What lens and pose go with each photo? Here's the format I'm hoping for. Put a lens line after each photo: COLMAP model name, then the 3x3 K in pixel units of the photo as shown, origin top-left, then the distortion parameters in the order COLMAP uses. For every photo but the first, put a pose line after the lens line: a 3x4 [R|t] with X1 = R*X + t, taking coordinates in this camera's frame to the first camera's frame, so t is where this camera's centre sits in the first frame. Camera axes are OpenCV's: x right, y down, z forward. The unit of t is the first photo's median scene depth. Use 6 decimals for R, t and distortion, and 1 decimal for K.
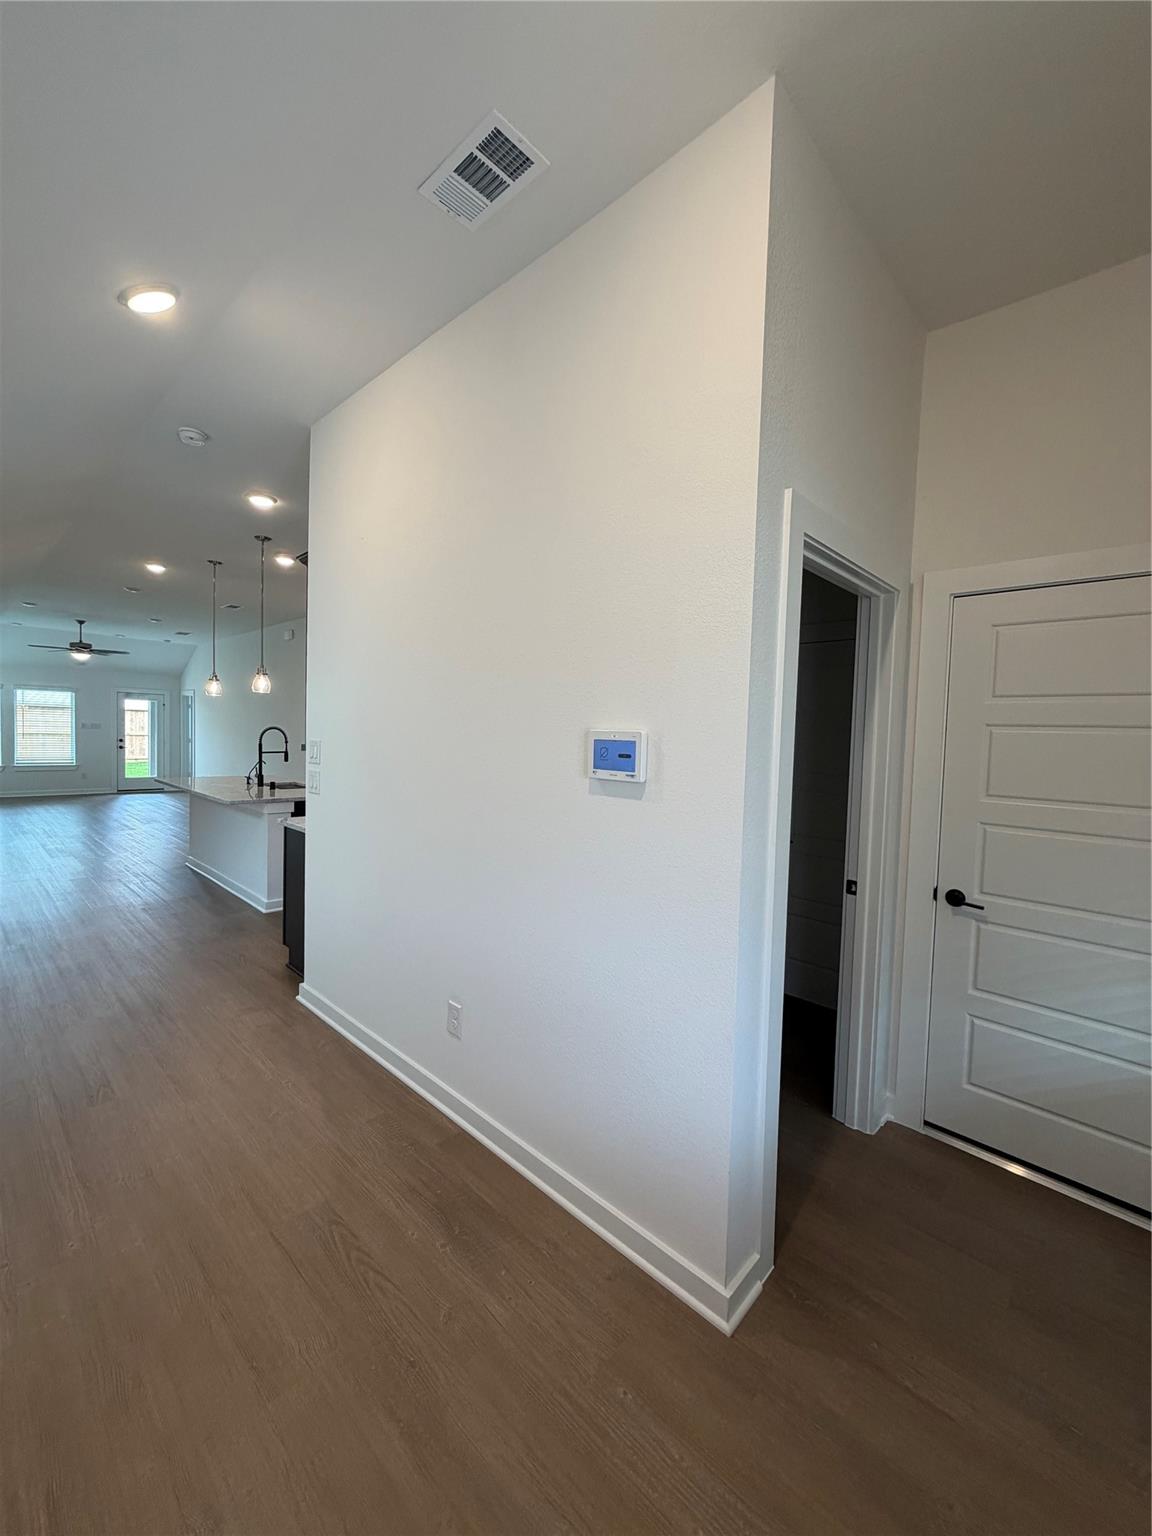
lens RADIAL K [[600.6, 0, 574.8], [0, 600.6, 757.7], [0, 0, 1]] dist [-0.004650, -0.000435]
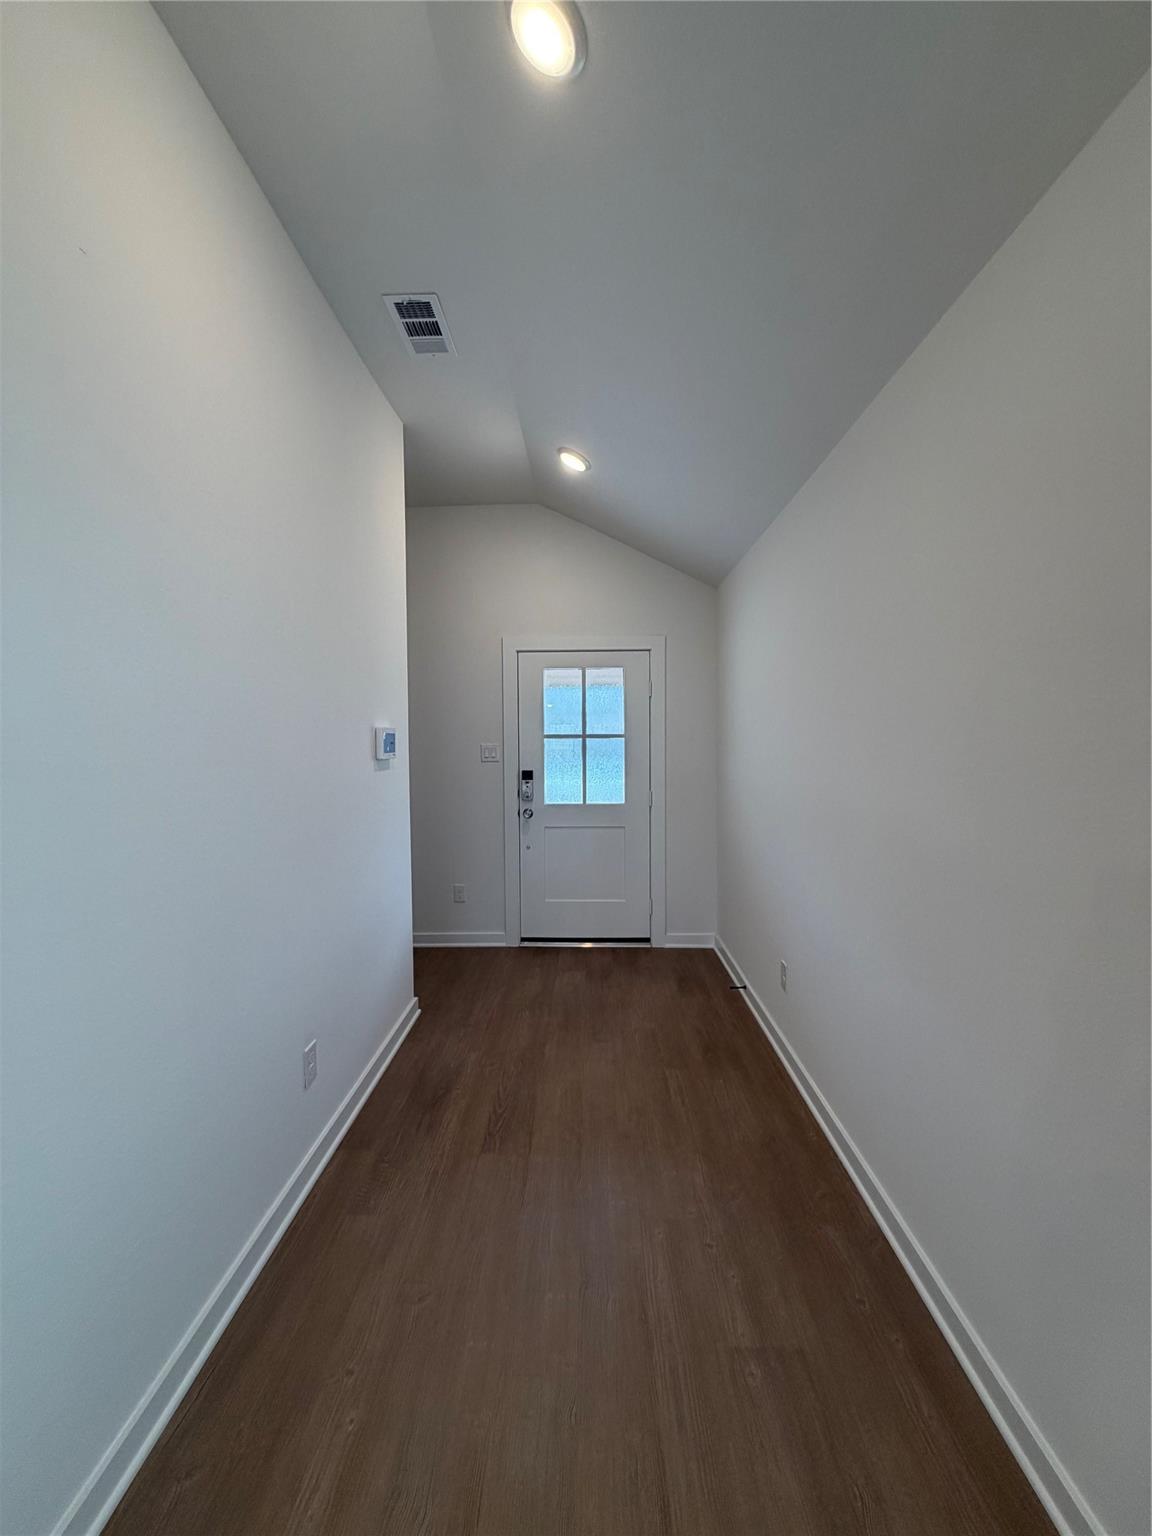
lens RADIAL K [[600.6, 0, 574.8], [0, 600.6, 757.7], [0, 0, 1]] dist [-0.004650, -0.000435]
pose [[-0.667577, -0.045982, 0.743119, -1.366305], [0.017283, 0.996865, 0.077209, -0.075171], [-0.744340, 0.064386, -0.664690, 1.613092]]
